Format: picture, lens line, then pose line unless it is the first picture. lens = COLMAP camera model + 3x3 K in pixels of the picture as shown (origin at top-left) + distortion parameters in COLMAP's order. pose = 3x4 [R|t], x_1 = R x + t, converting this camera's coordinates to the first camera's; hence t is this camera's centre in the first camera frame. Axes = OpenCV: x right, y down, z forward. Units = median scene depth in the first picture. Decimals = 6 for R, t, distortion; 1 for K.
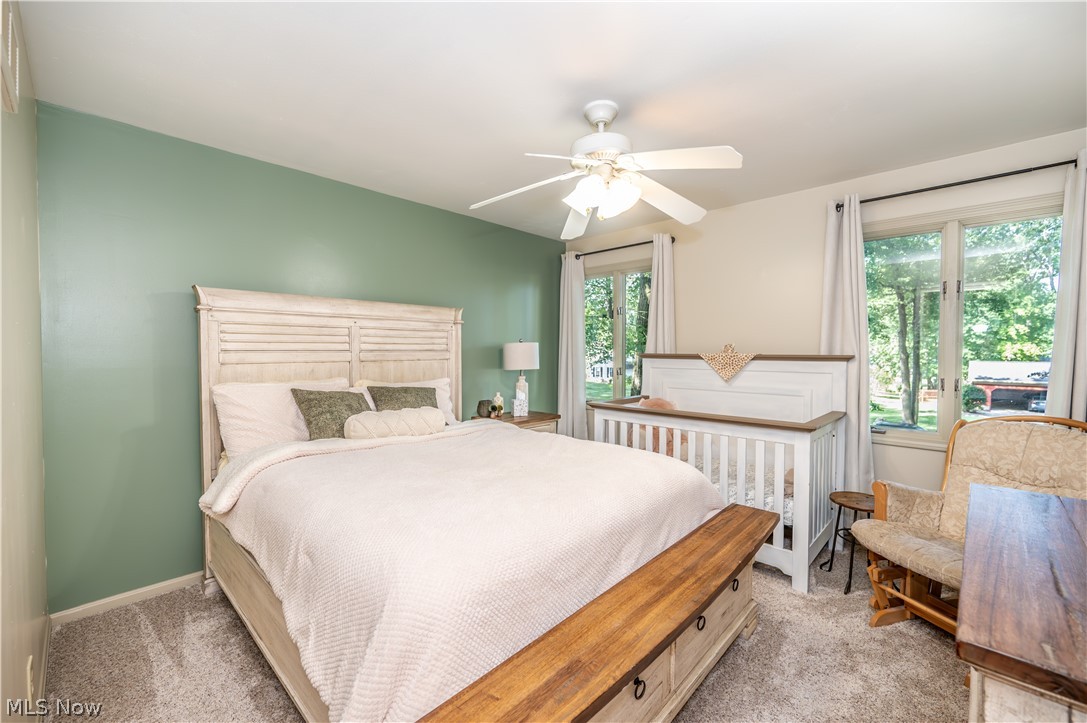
lens RADIAL K [[433.6, 0, 544.8], [0, 433.6, 360.0], [0, 0, 1]] dist [-0.003562, 0.000215]
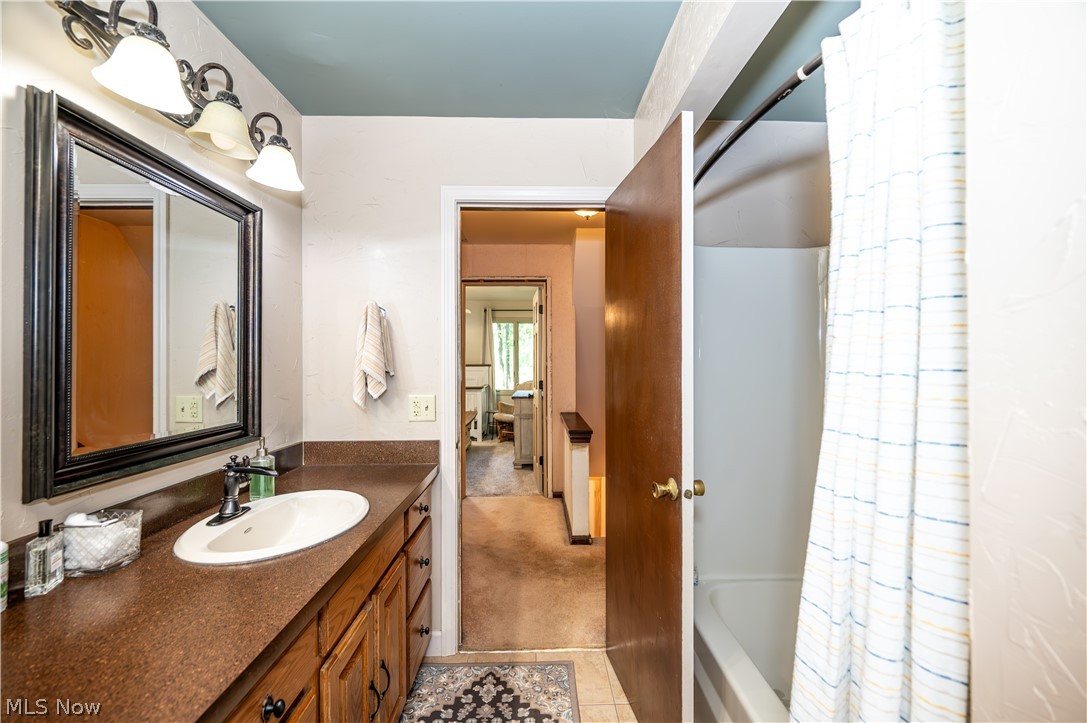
lens RADIAL K [[433.6, 0, 543.9], [0, 433.6, 359.4], [0, 0, 1]] dist [-0.003562, 0.000215]
pose [[0.708944, -0.002605, 0.705260, -0.711063], [0.021058, 0.999625, -0.017476, 0.009381], [-0.704951, 0.027241, 0.708733, -0.859178]]
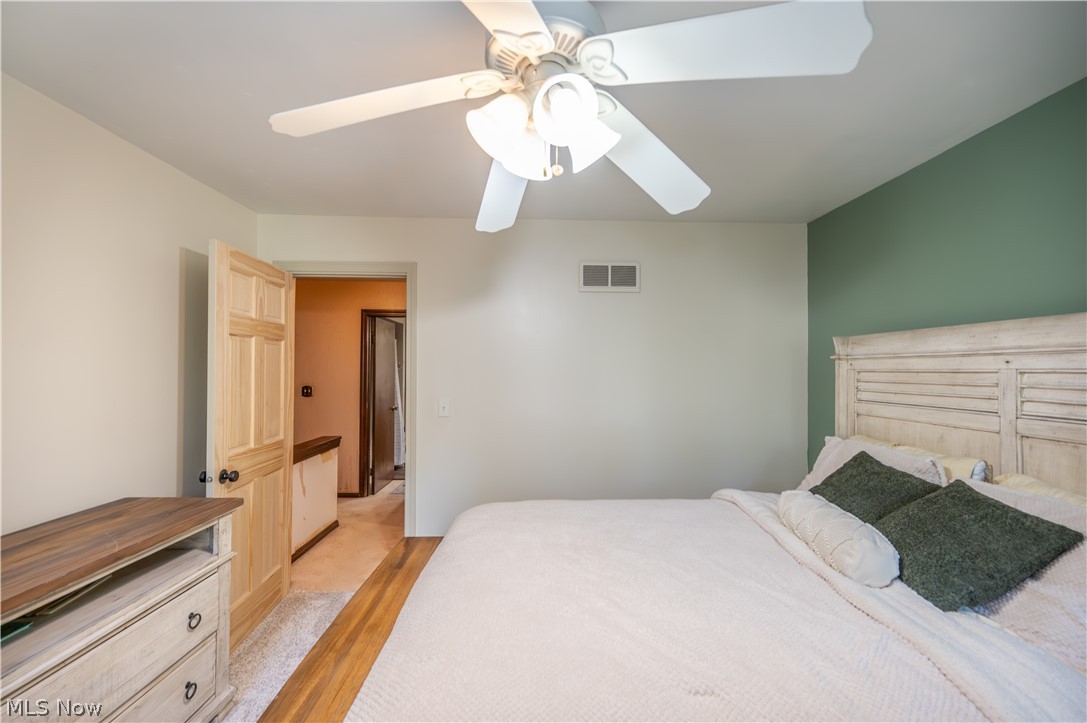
lens RADIAL K [[433.6, 0, 547.5], [0, 433.6, 361.9], [0, 0, 1]] dist [-0.003562, 0.000215]
pose [[-0.695484, -0.014869, -0.718388, 0.381616], [-0.021261, 0.999774, -0.000109, -0.082354], [0.718227, 0.015198, -0.695643, 1.056926]]
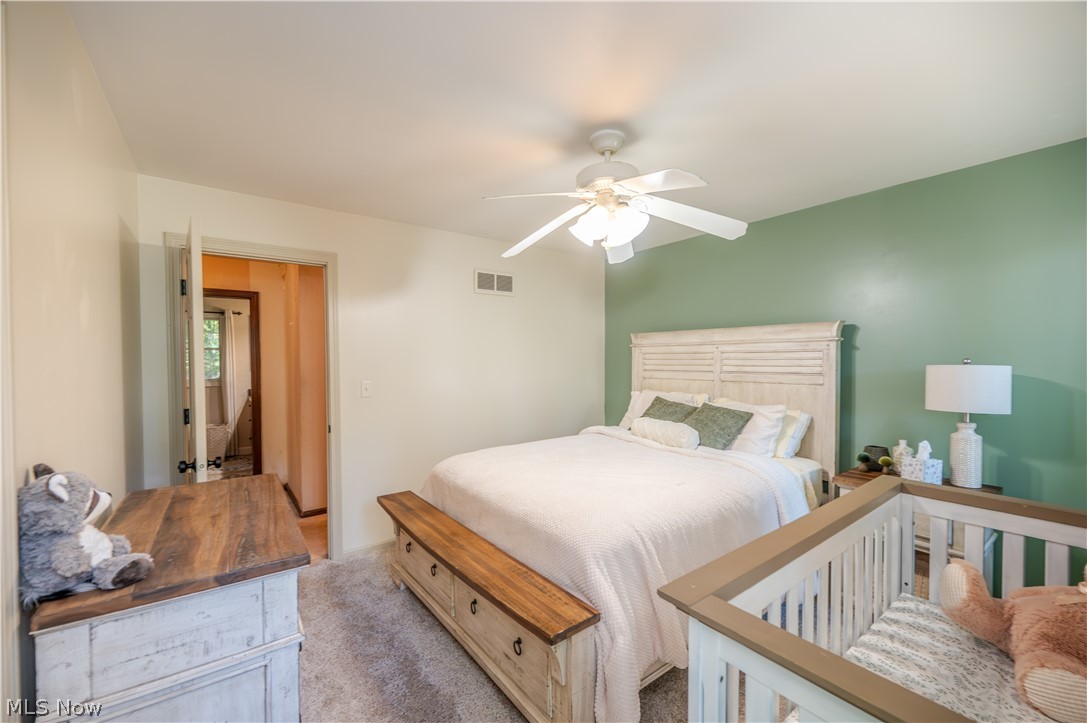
lens RADIAL K [[433.6, 0, 540.2], [0, 433.6, 364.0], [0, 0, 1]] dist [-0.003562, 0.000215]
pose [[-0.161942, 0.013954, -0.986702, 0.877963], [-0.016211, 0.999727, 0.016799, -0.060363], [0.986667, 0.018716, -0.161672, 0.788084]]
